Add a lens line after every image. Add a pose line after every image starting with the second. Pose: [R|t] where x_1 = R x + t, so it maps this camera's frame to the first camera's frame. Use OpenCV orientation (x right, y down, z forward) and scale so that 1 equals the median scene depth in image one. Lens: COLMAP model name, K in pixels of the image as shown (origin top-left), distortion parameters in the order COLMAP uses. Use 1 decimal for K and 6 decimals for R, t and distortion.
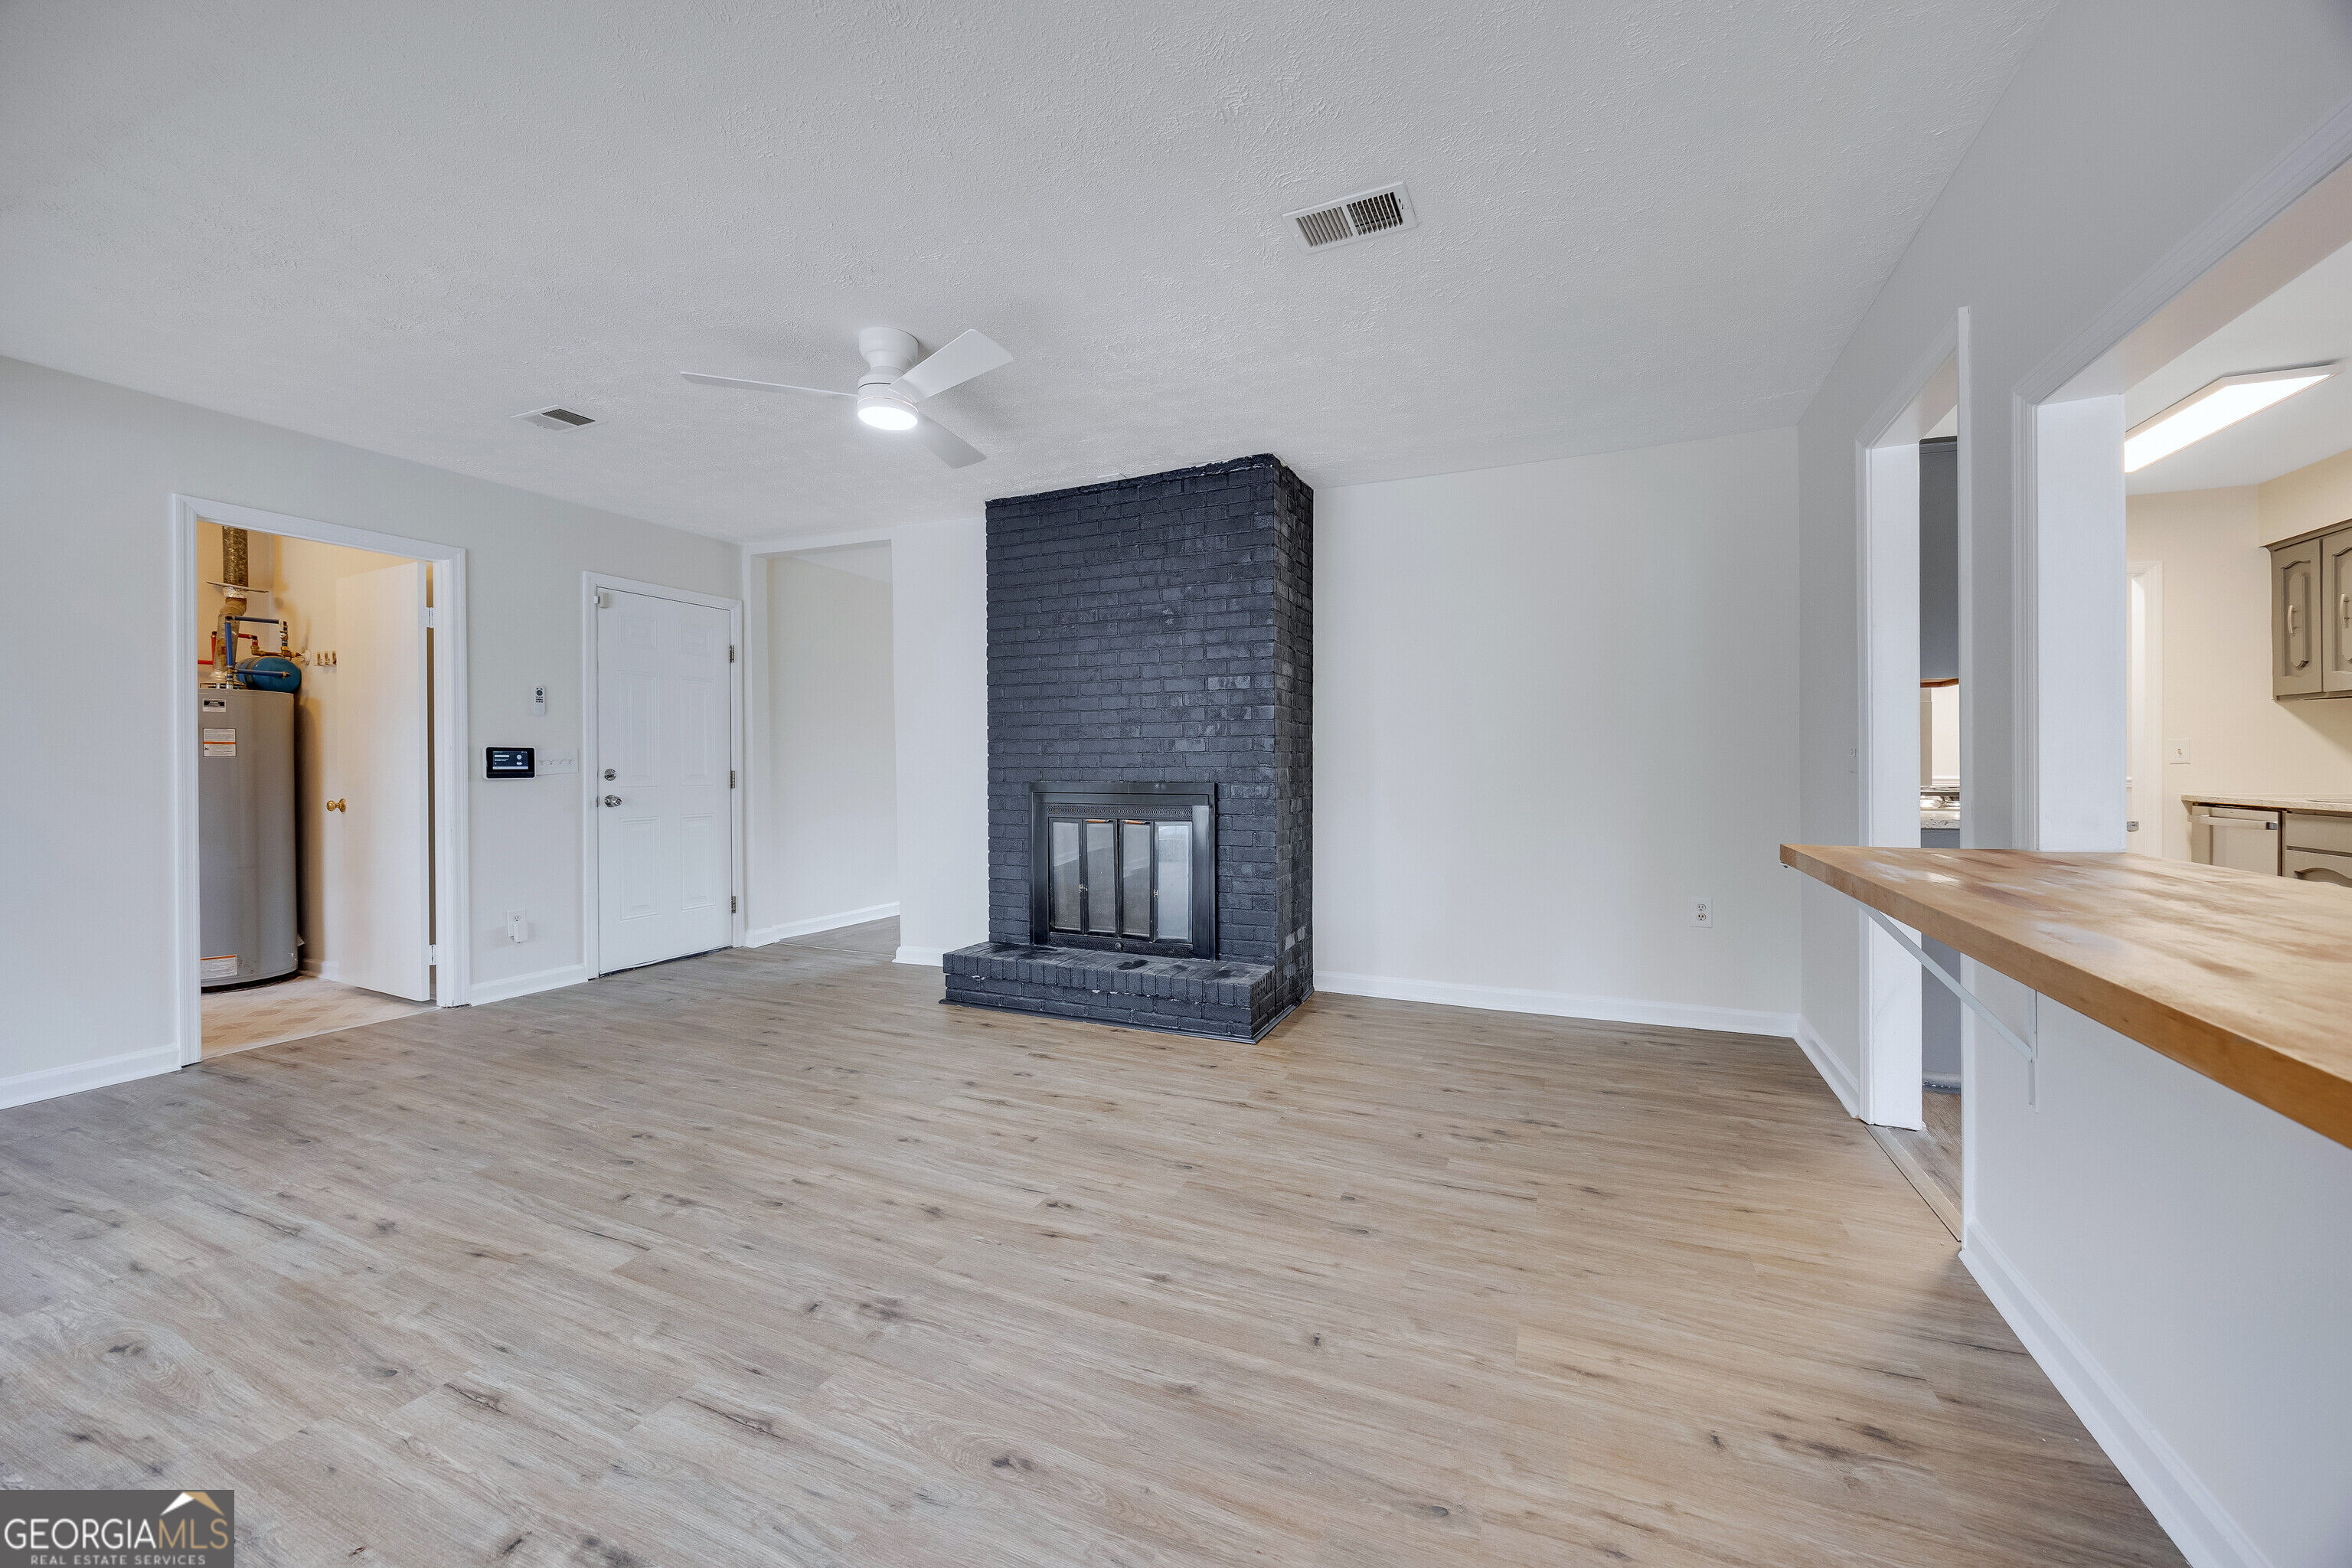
lens RADIAL K [[899.0, 0, 1187.4], [0, 899.0, 777.1], [0, 0, 1]] dist [-0.006970, -0.000382]
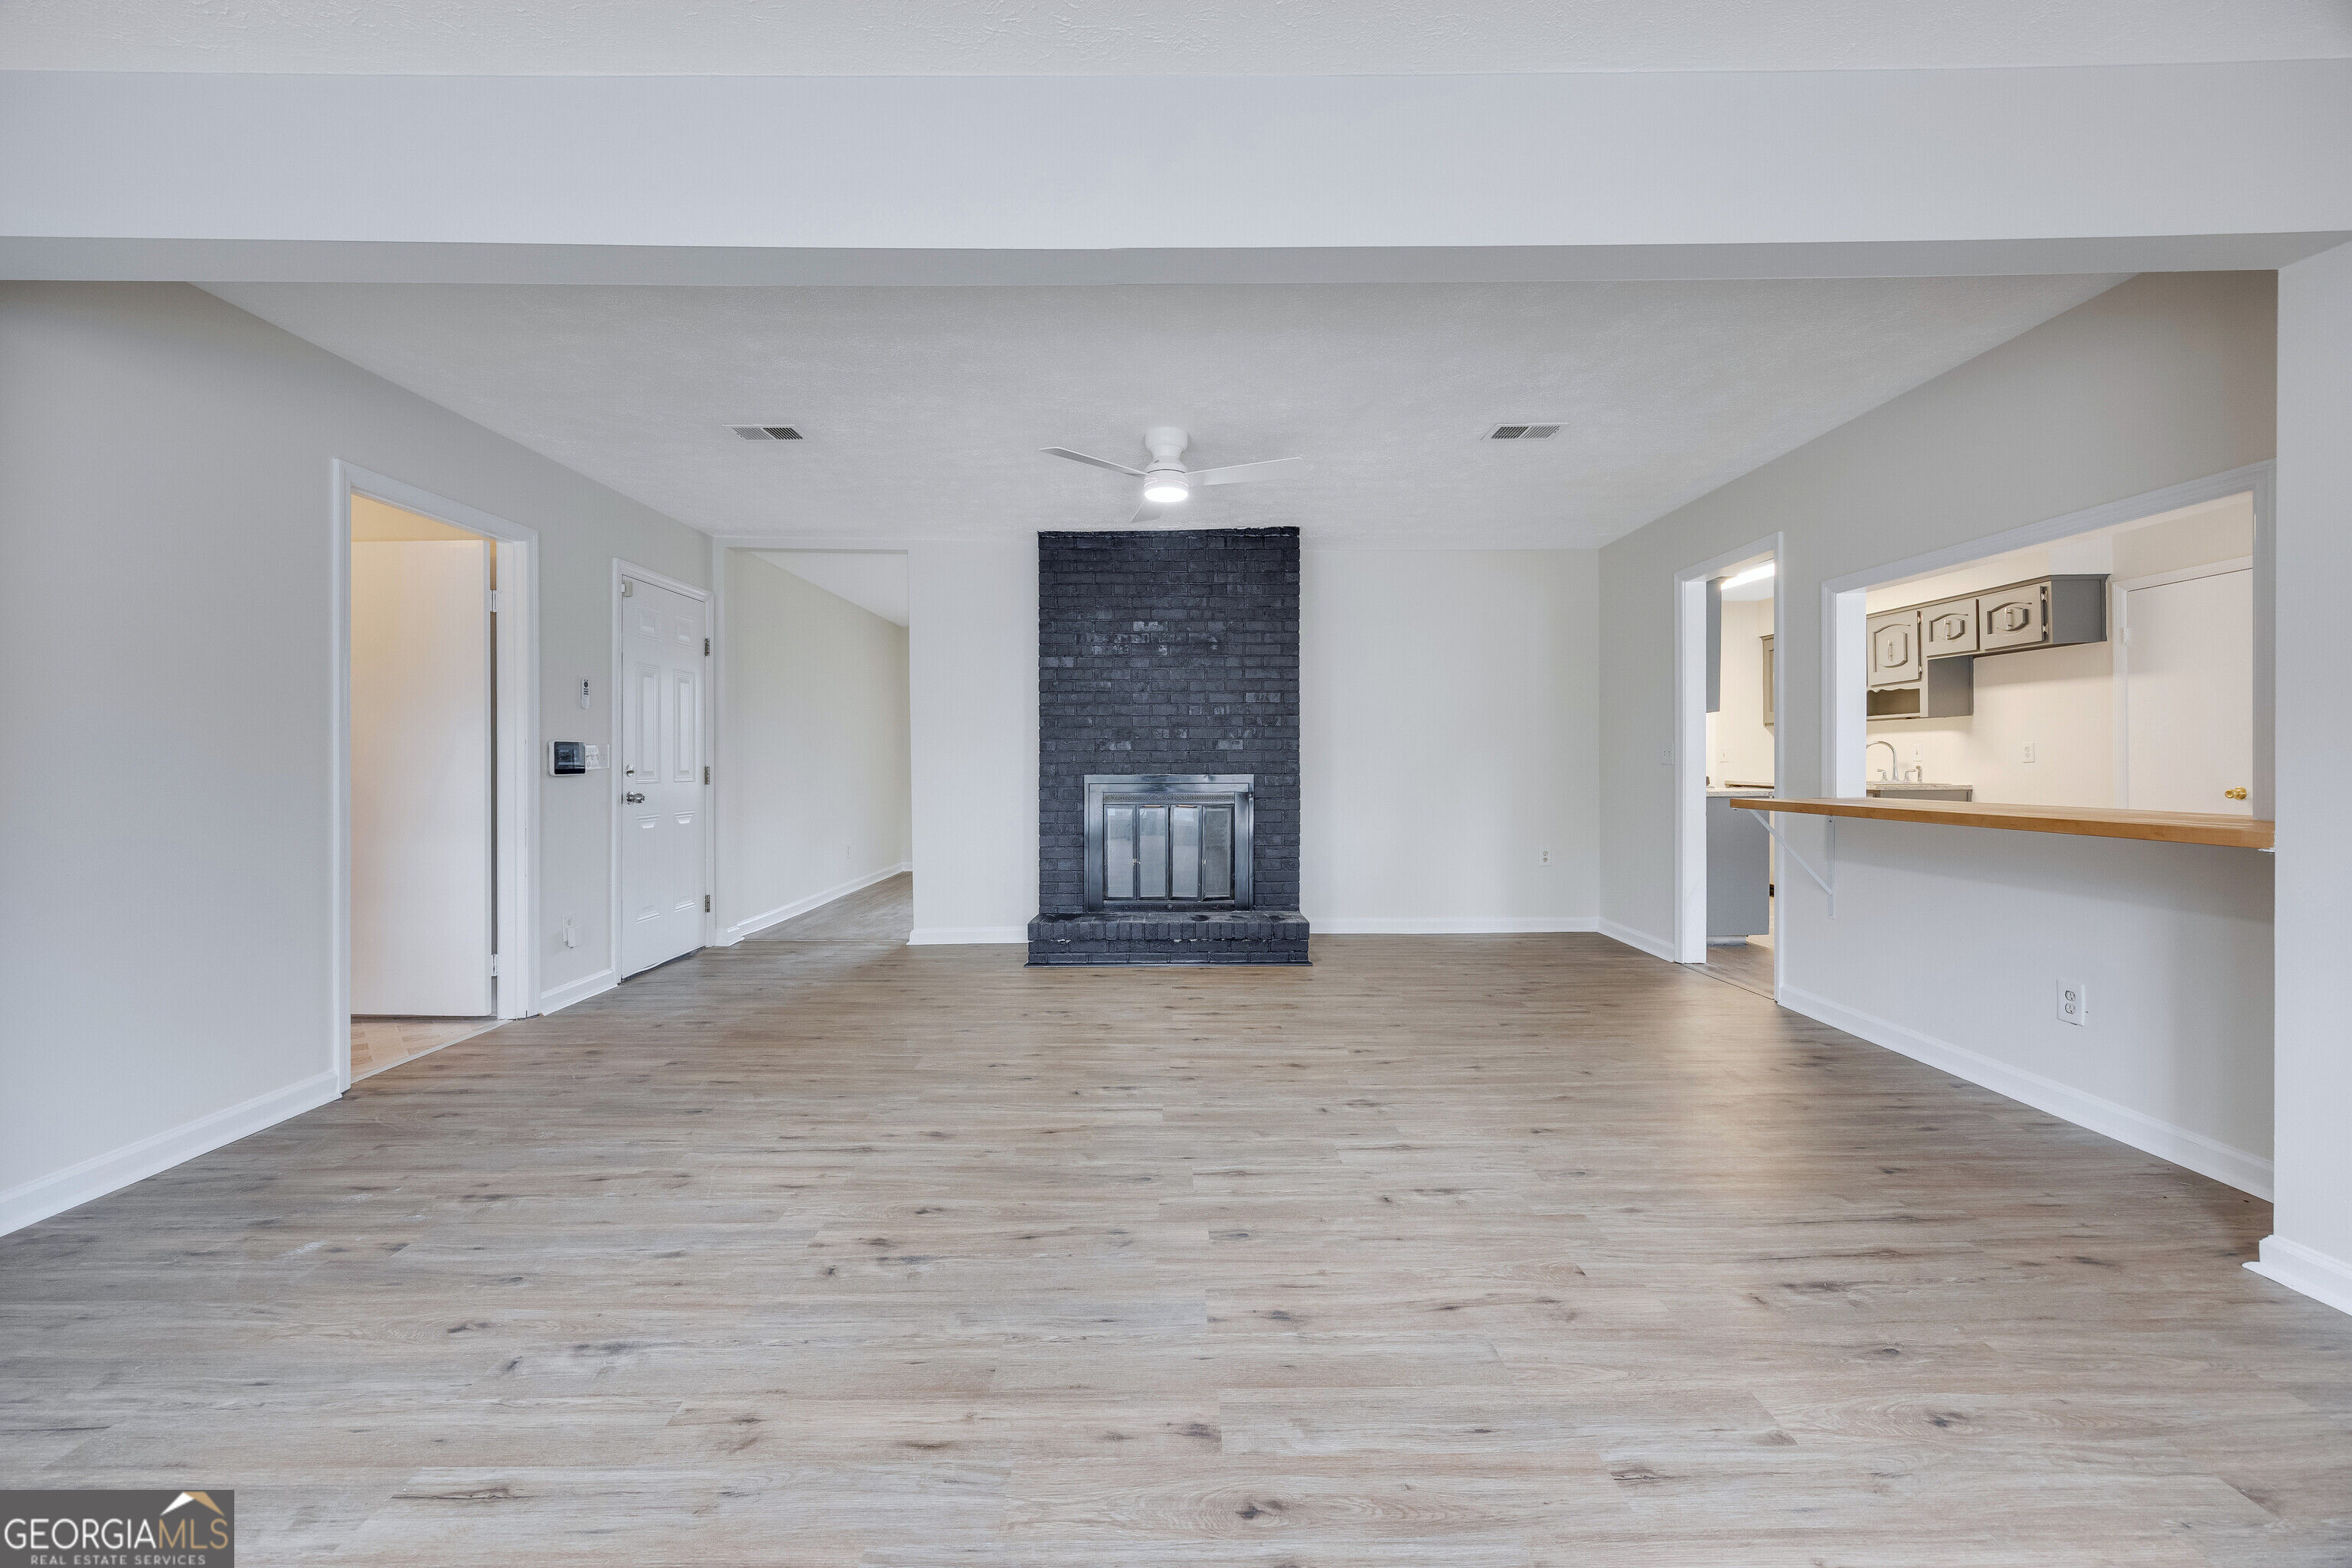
lens RADIAL K [[899.0, 0, 1191.5], [0, 899.0, 773.8], [0, 0, 1]] dist [-0.006970, -0.000382]
pose [[0.911929, -0.006711, 0.410293, -0.635098], [0.007062, 0.999975, 0.000659, 0.004923], [-0.410287, 0.002296, 0.911954, -0.161295]]
